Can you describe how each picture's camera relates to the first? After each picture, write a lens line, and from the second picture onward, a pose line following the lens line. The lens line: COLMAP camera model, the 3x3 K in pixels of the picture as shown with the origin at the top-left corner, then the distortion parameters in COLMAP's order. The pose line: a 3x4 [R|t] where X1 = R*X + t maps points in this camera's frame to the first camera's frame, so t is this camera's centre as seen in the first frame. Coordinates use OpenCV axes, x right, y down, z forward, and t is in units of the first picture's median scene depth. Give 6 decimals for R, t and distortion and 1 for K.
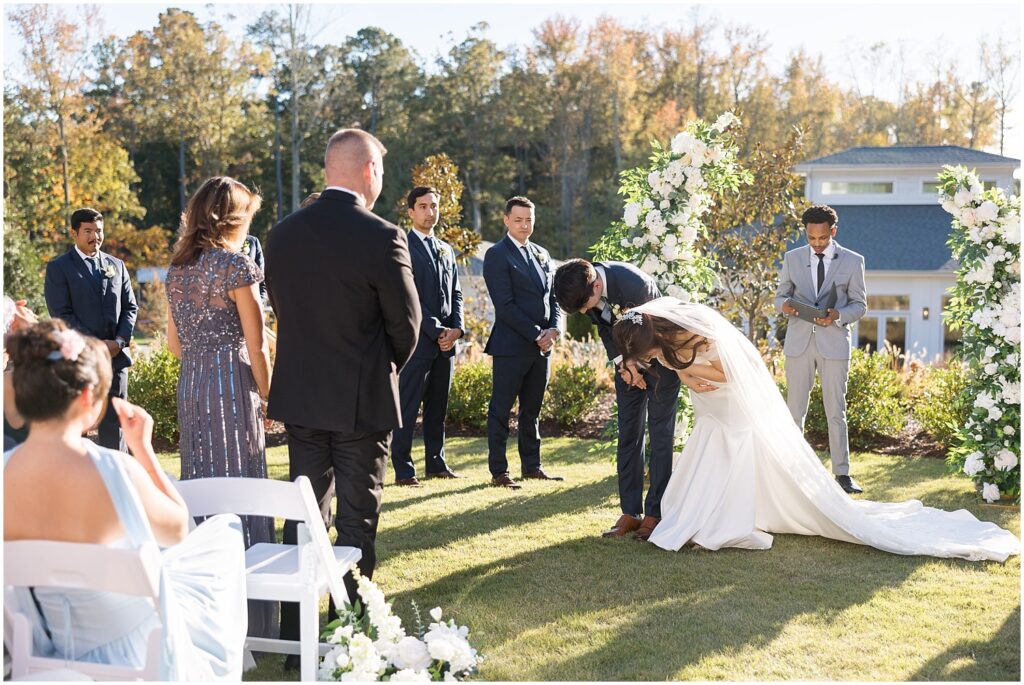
lens RADIAL K [[1205.2, 0, 512.0], [0, 1205.2, 342.5], [0, 0, 1]] dist [0.009314, 0.025838]
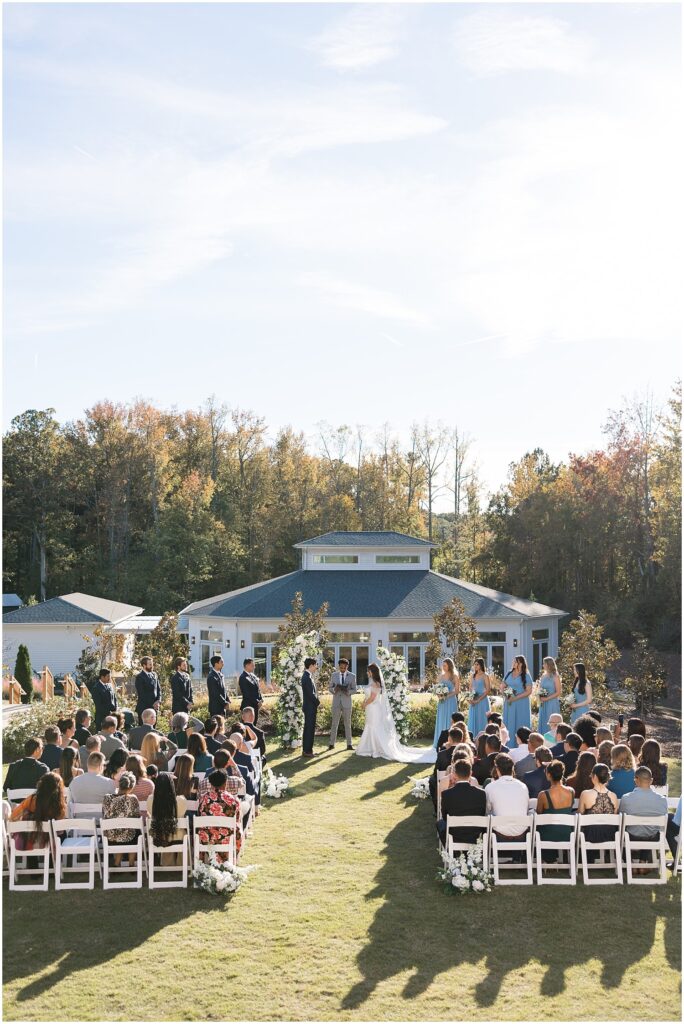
lens RADIAL K [[961.5, 0, 342.0], [0, 961.5, 512.0], [0, 0, 1]] dist [0.003127, -0.001343]
pose [[0.958520, 0.017009, 0.284518, -0.456271], [0.023765, 0.989973, -0.139244, -0.136763], [-0.284033, 0.140229, 0.948505, -1.410322]]
